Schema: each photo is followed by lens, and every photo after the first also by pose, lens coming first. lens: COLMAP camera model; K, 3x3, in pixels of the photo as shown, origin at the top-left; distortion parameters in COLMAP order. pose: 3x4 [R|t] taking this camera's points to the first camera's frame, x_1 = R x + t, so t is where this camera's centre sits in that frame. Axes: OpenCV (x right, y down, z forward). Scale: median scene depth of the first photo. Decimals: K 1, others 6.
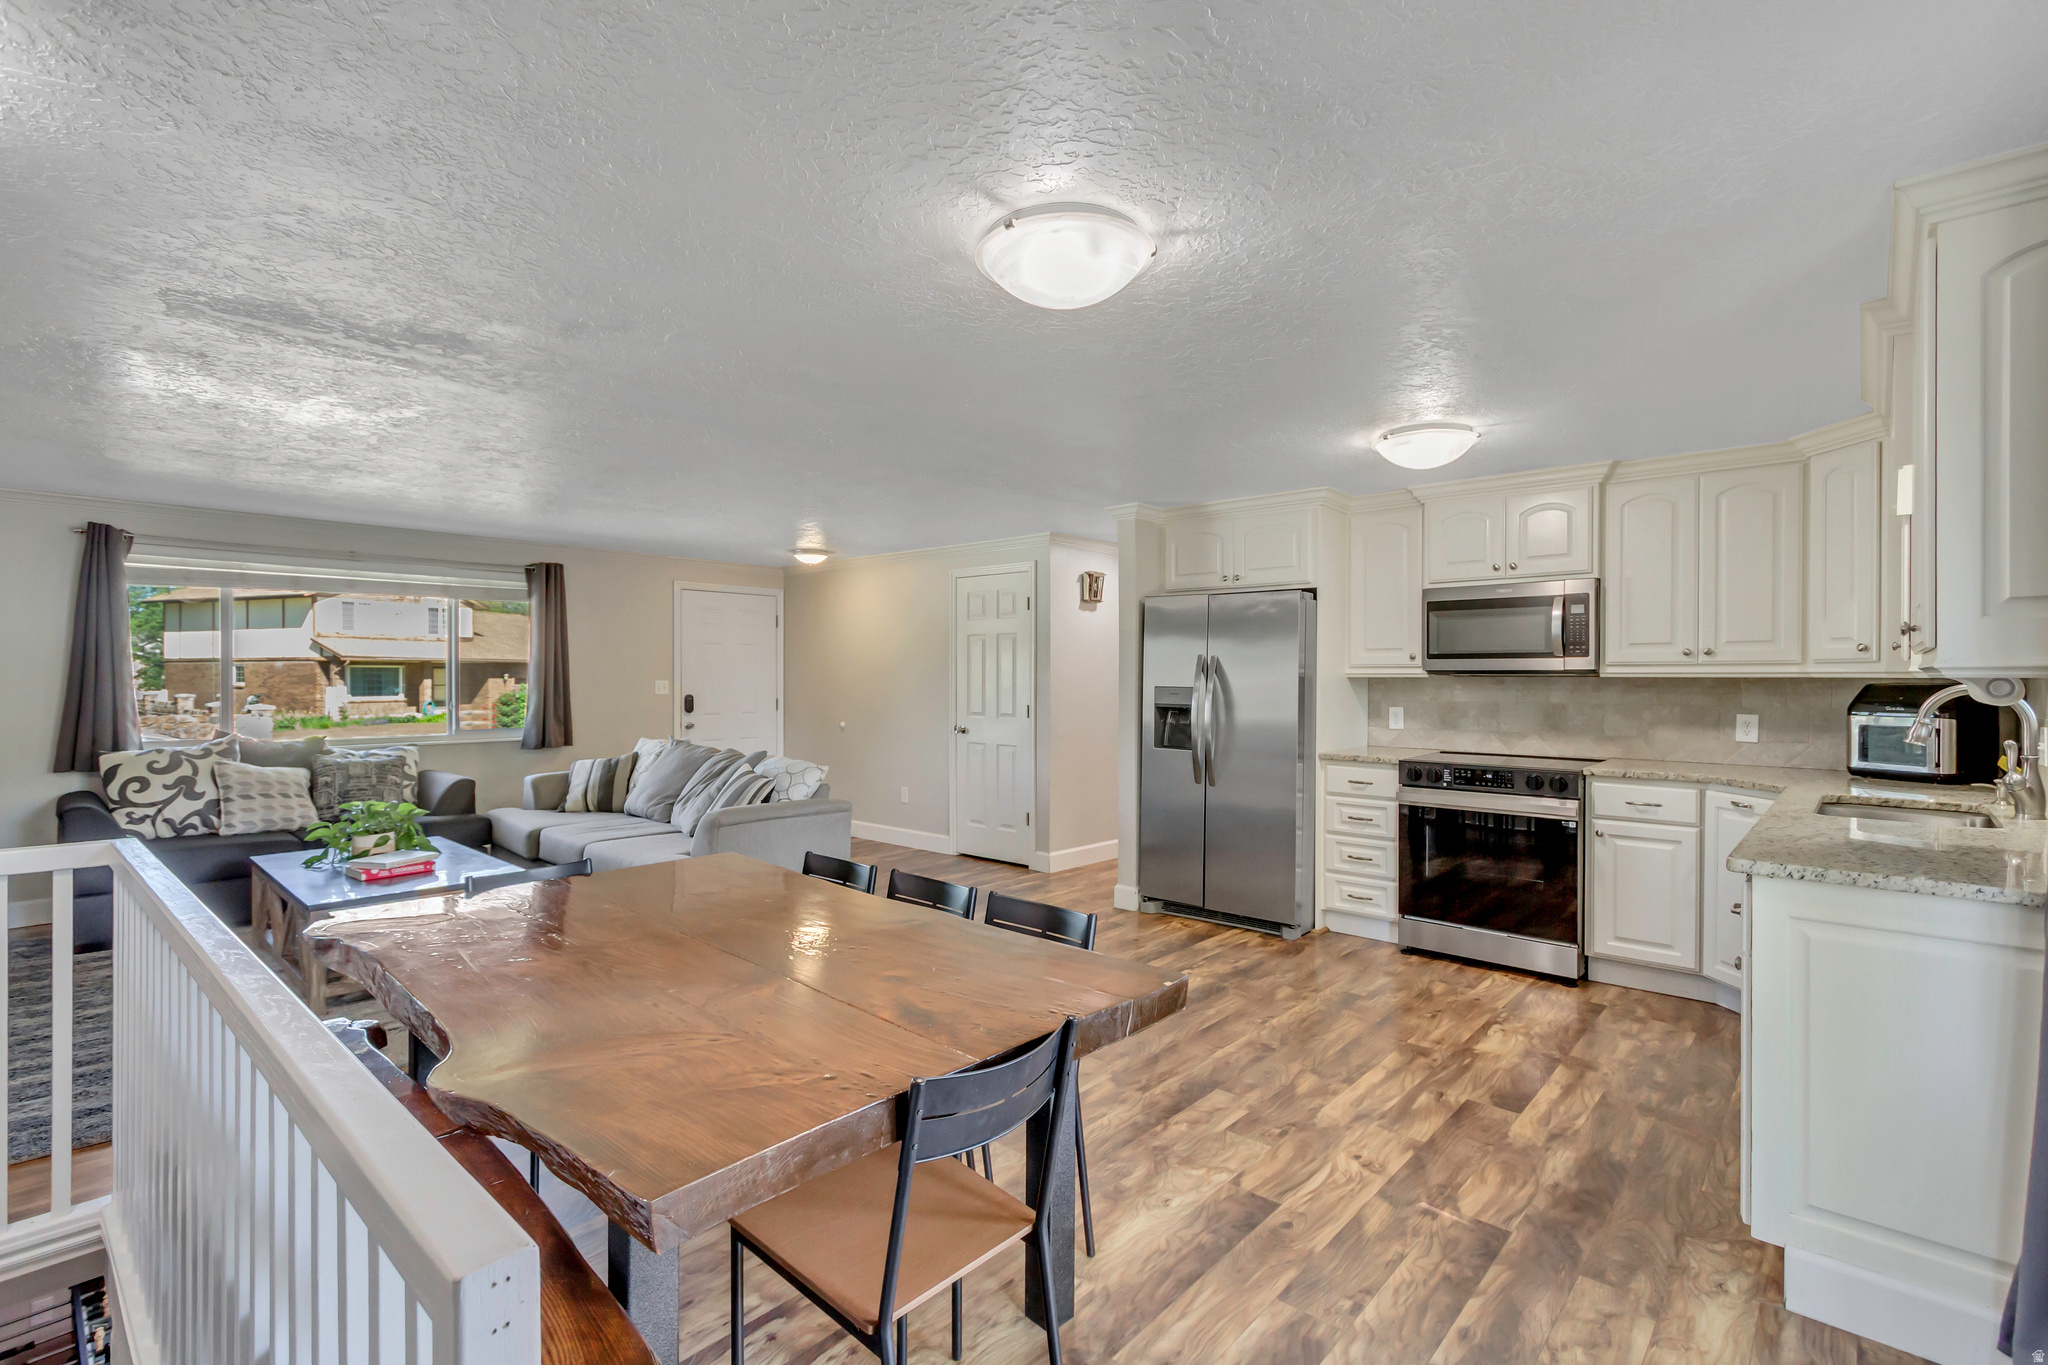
lens RADIAL K [[937.0, 0, 1024.7], [0, 937.0, 687.7], [0, 0, 1]] dist [0.004165, -0.000709]
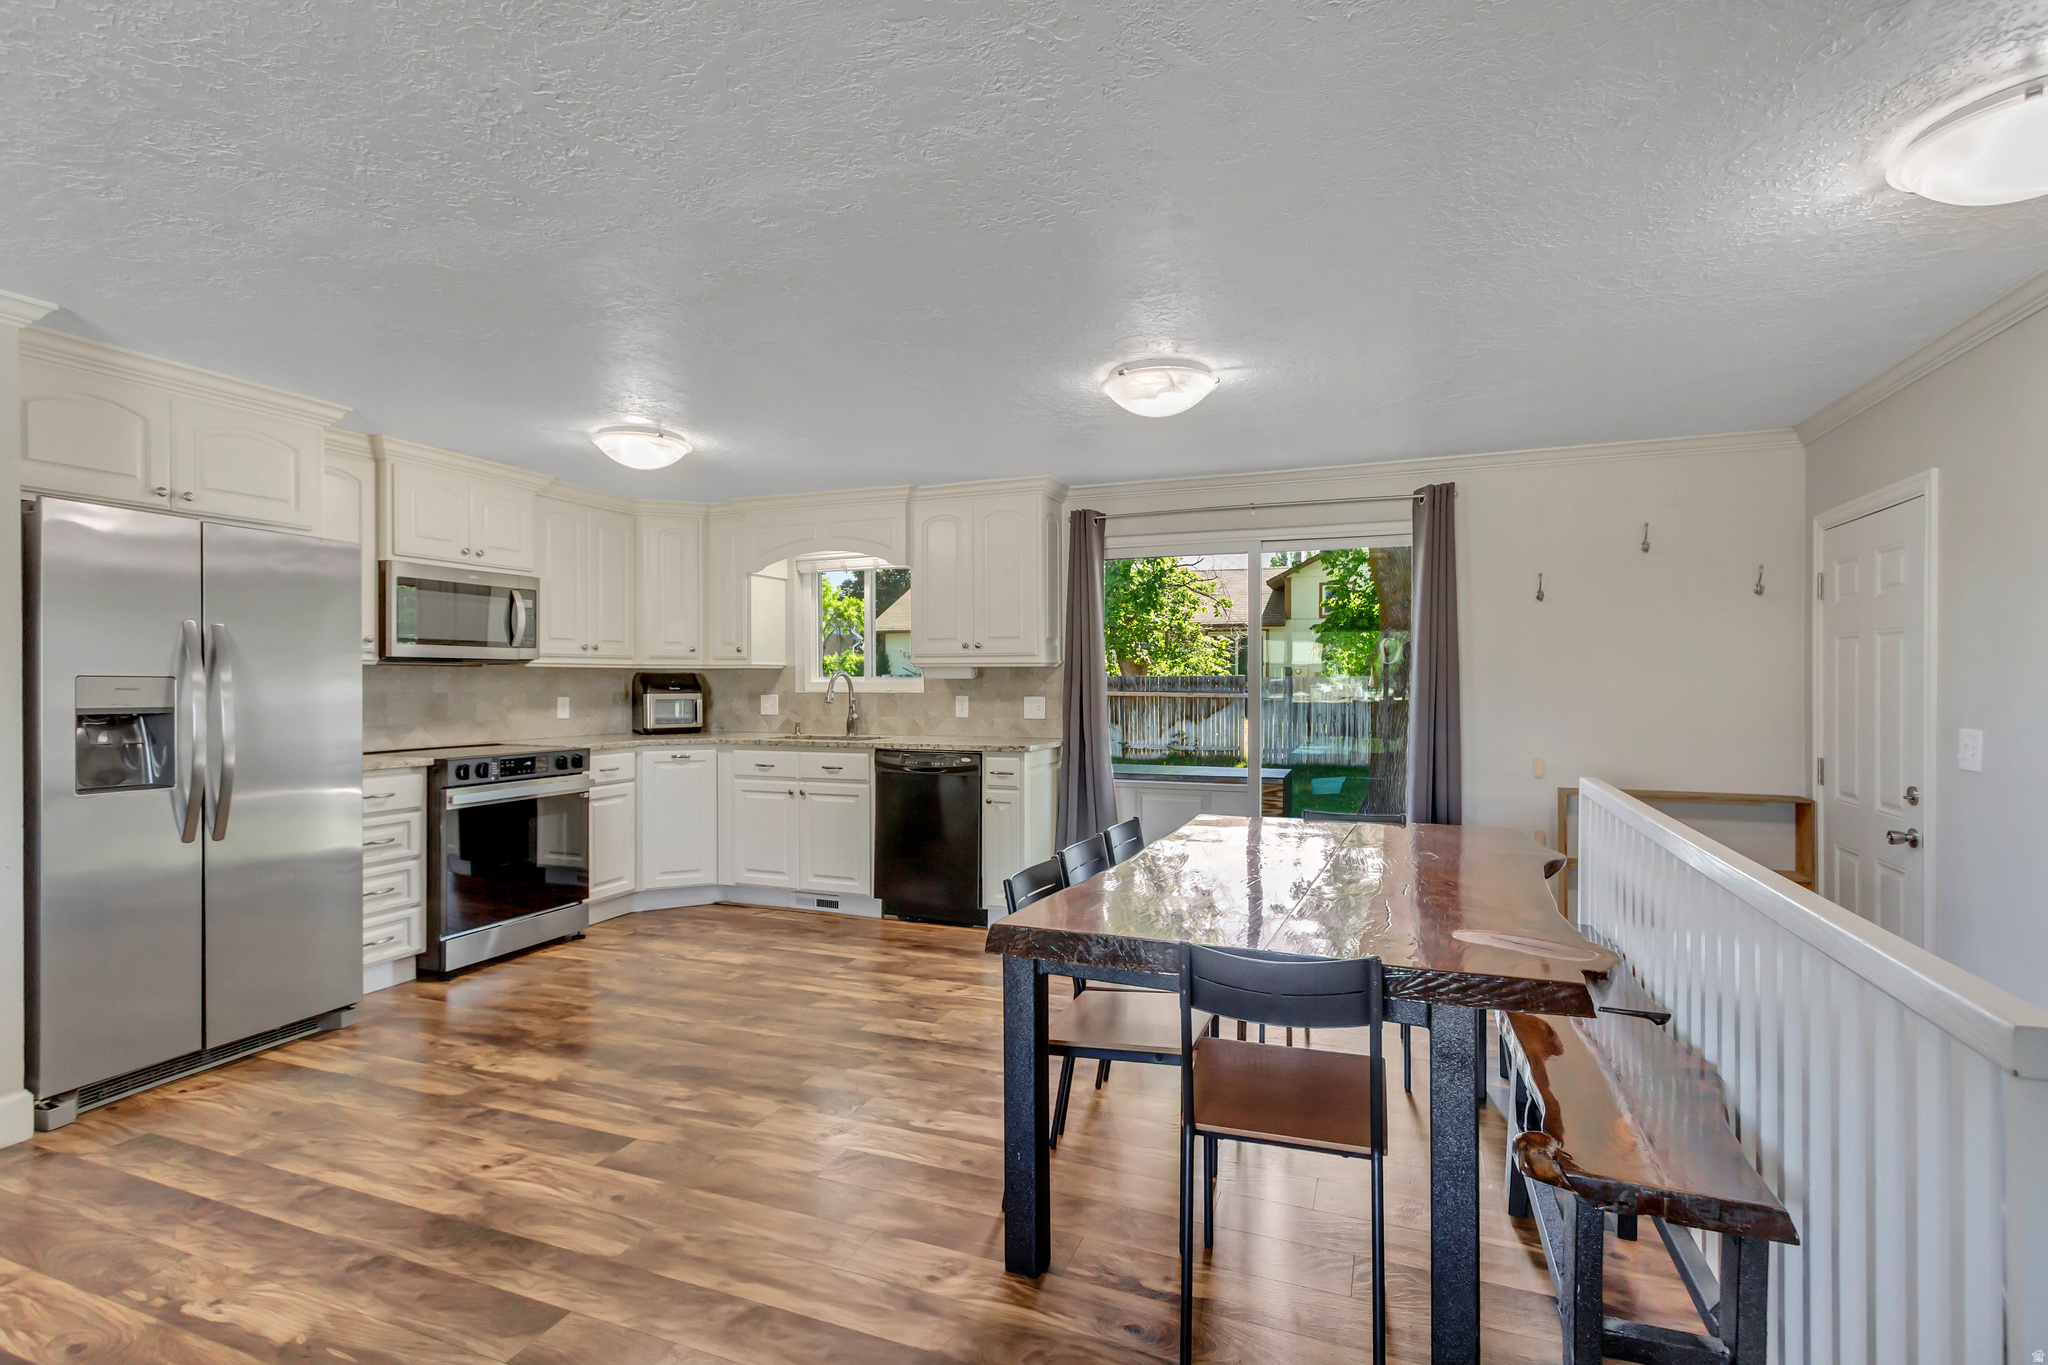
lens RADIAL K [[959.6, 0, 1029.7], [0, 959.6, 685.0], [0, 0, 1]] dist [0.010449, 0.000138]
pose [[-0.354261, -0.005813, 0.935129, -0.689638], [0.011275, 0.999881, 0.010487, 0.005788], [-0.935079, 0.014258, -0.354153, 0.891313]]
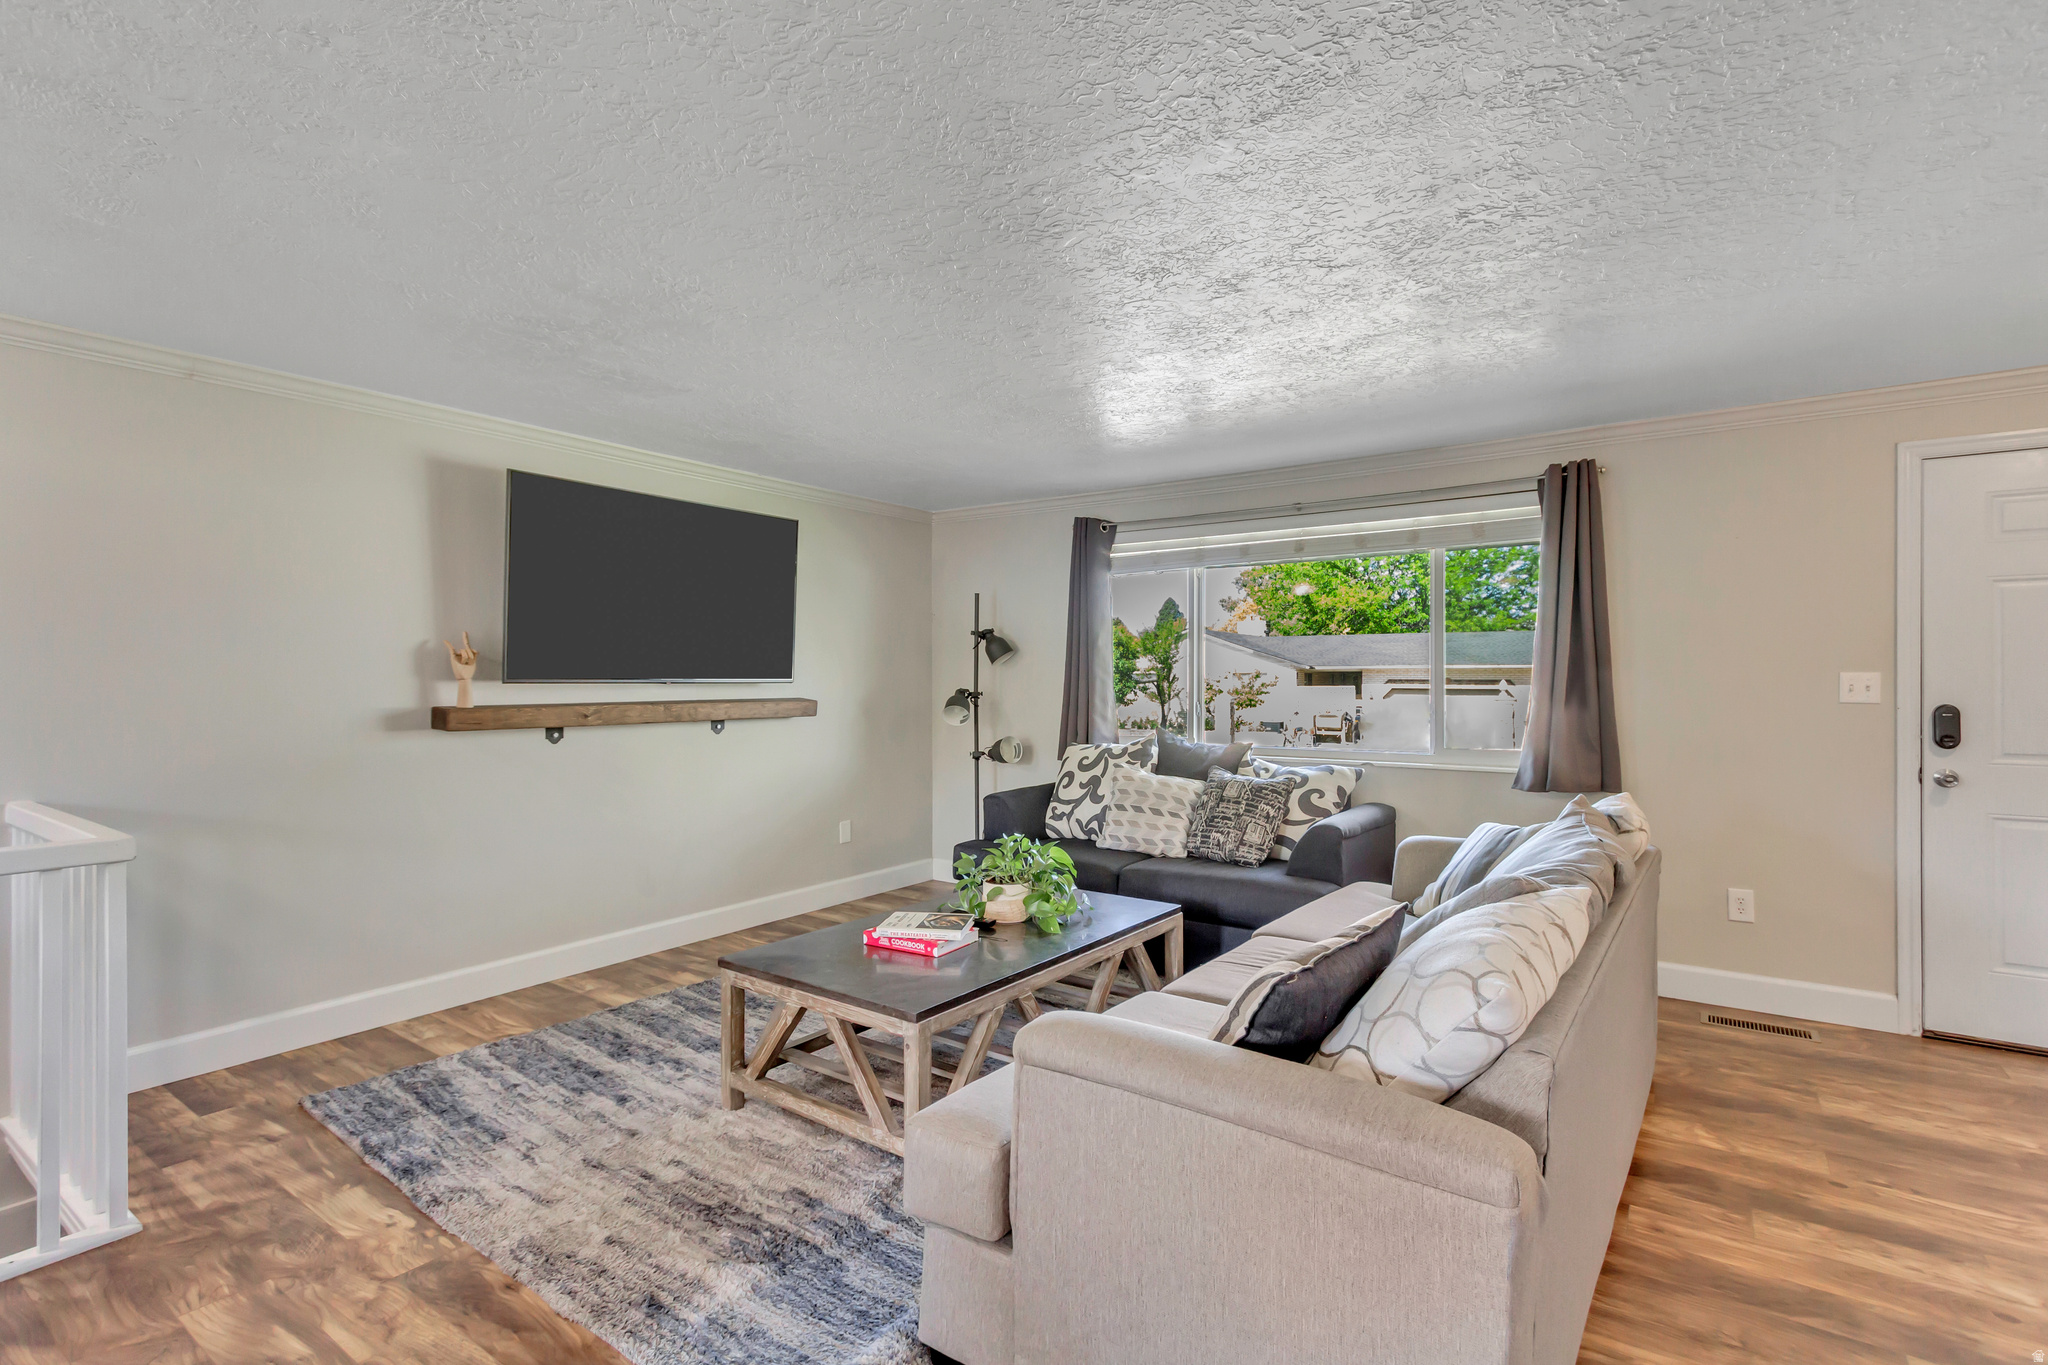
lens RADIAL K [[967.0, 0, 1021.9], [0, 967.0, 678.7], [0, 0, 1]] dist [0.010868, 0.000339]
pose [[0.116797, 0.001045, -0.993155, 0.051572], [-0.010095, 0.999949, -0.000135, -0.000649], [0.993105, 0.010041, 0.116802, 1.015662]]
